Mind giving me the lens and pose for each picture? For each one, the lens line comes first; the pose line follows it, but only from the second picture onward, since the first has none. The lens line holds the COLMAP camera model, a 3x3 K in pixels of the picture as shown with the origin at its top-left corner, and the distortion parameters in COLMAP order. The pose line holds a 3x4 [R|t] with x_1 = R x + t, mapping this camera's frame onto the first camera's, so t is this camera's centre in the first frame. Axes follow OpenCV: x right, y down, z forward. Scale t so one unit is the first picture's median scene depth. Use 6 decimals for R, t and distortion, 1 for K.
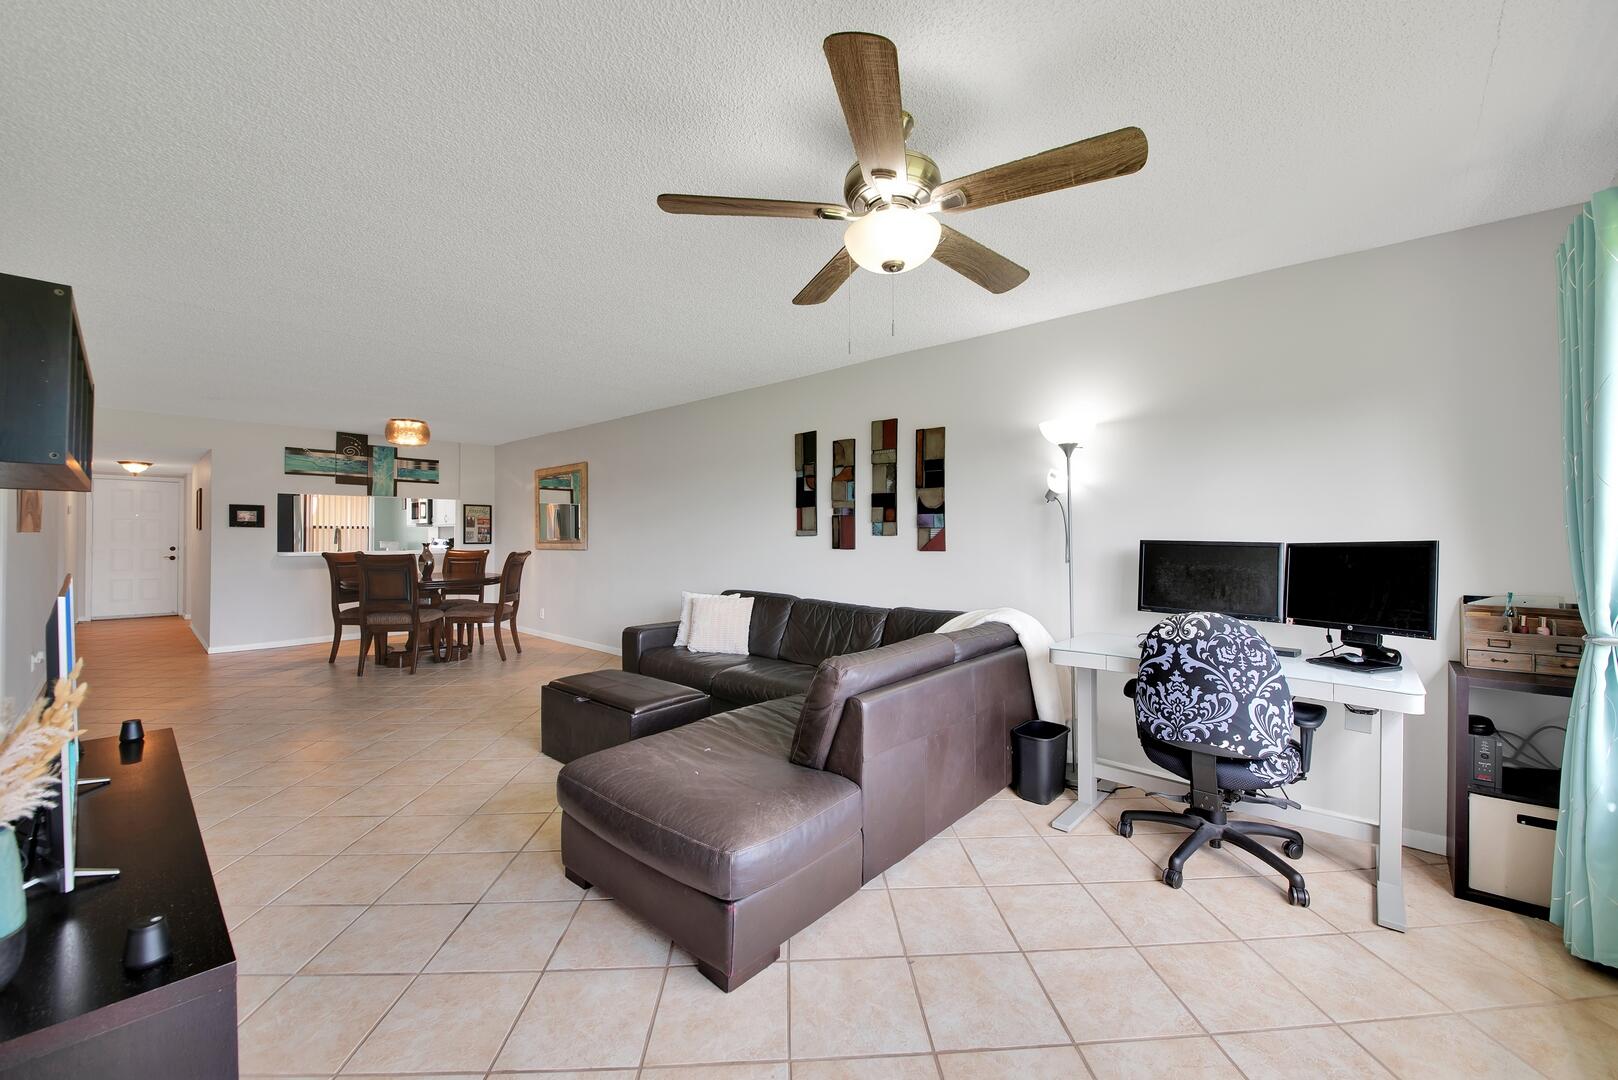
lens RADIAL K [[646.0, 0, 806.3], [0, 646.0, 535.3], [0, 0, 1]] dist [-0.004028, -0.000121]
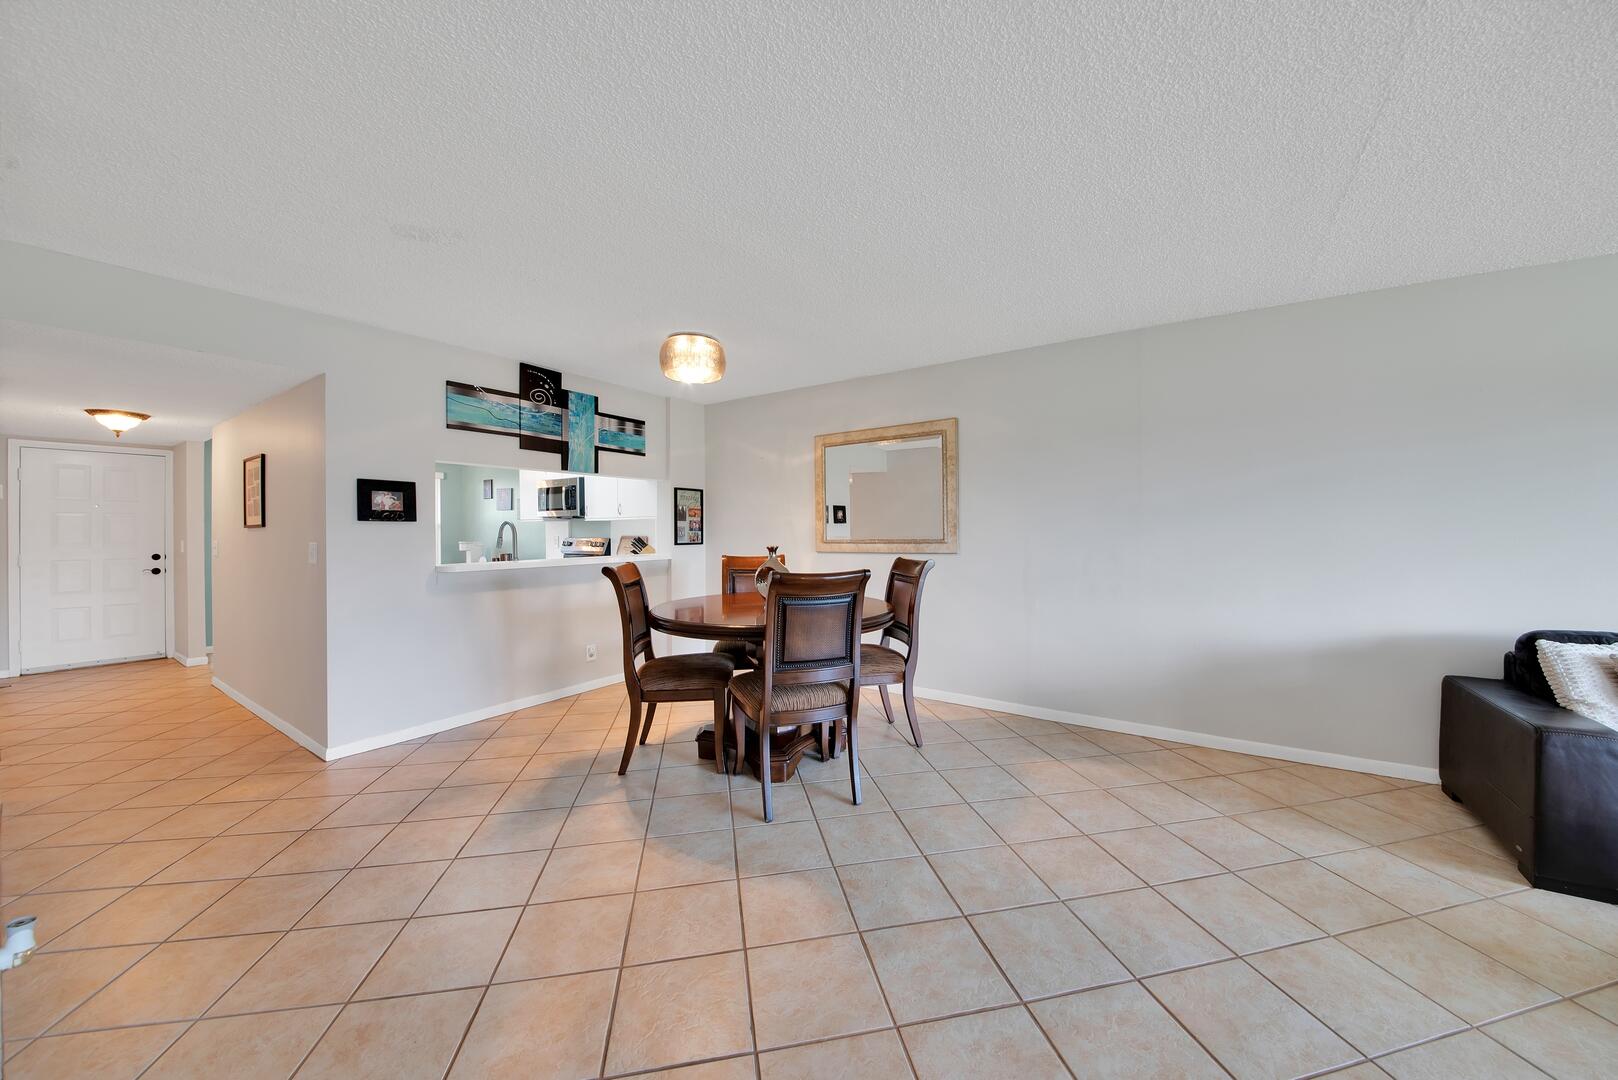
lens RADIAL K [[576.9, 0, 813.2], [0, 576.9, 534.0], [0, 0, 1]] dist [-0.012003, -0.000333]
pose [[0.988060, -0.007035, 0.153910, -0.538622], [0.006089, 0.999960, 0.006615, -0.002639], [-0.153950, -0.005599, 0.988063, 0.423835]]
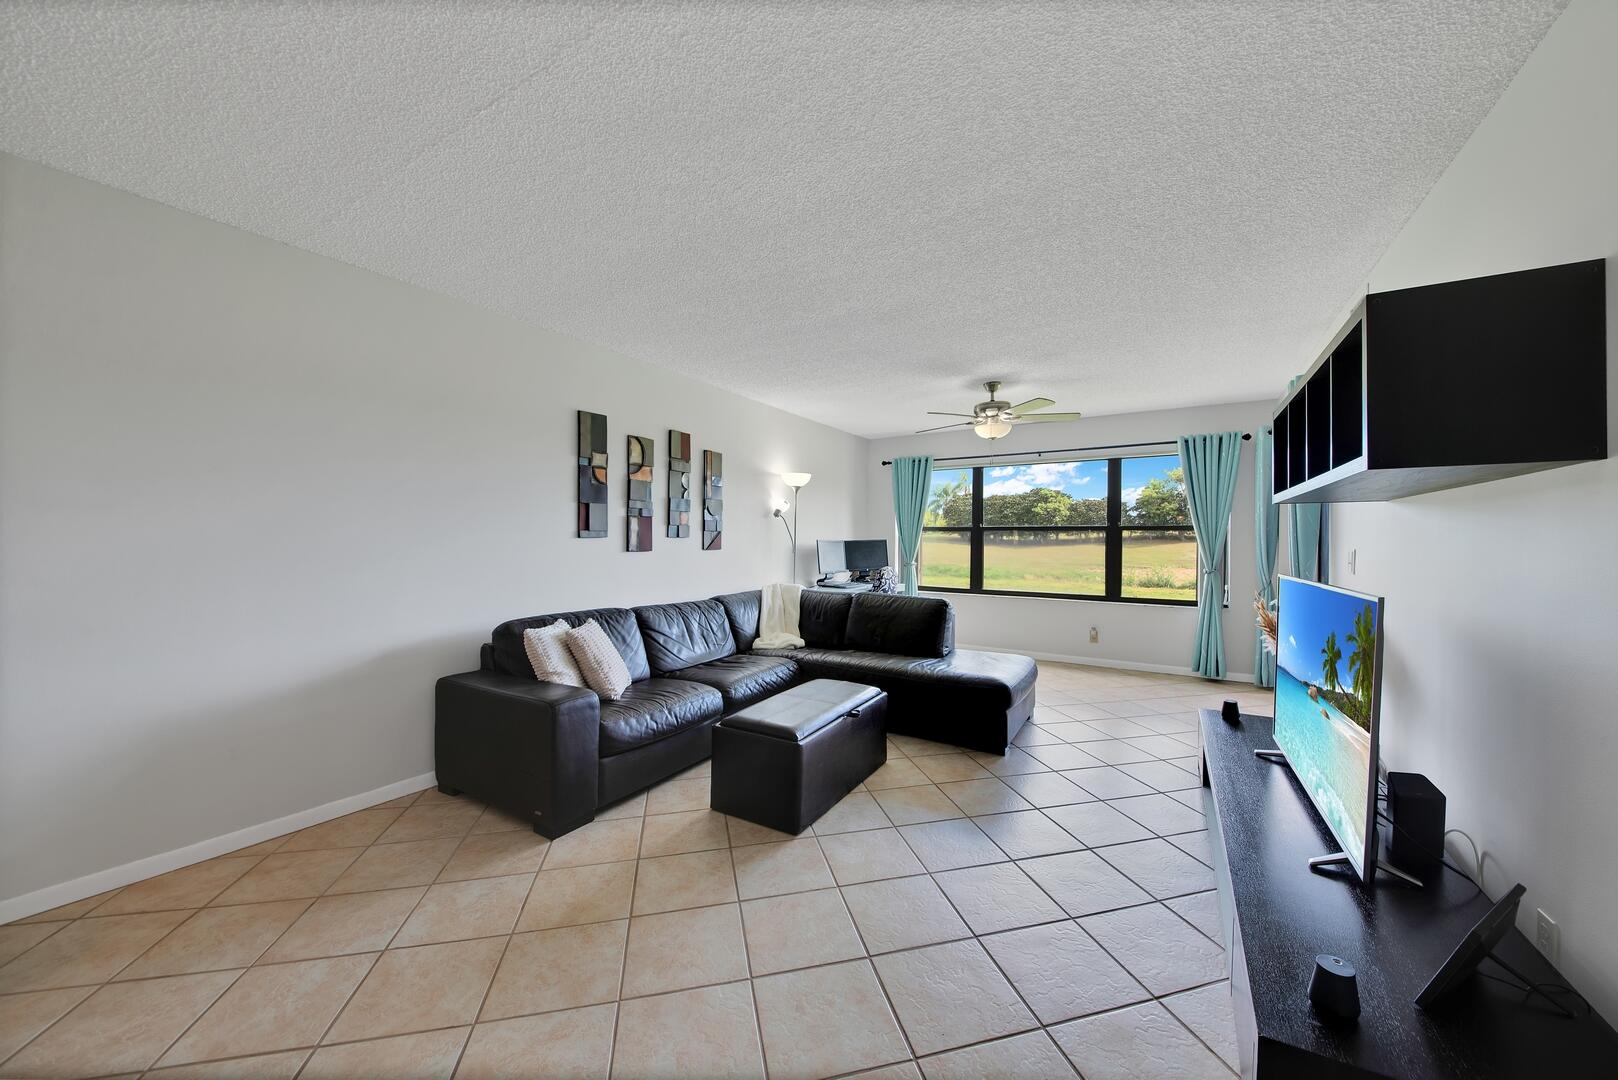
lens RADIAL K [[583.4, 0, 806.3], [0, 583.4, 534.2], [0, 0, 1]] dist [-0.018912, -0.000553]
pose [[-0.201282, 0.007728, 0.979503, -0.503037], [-0.002864, 0.999960, -0.008478, 0.001658], [-0.979529, -0.004512, -0.201252, 0.562787]]
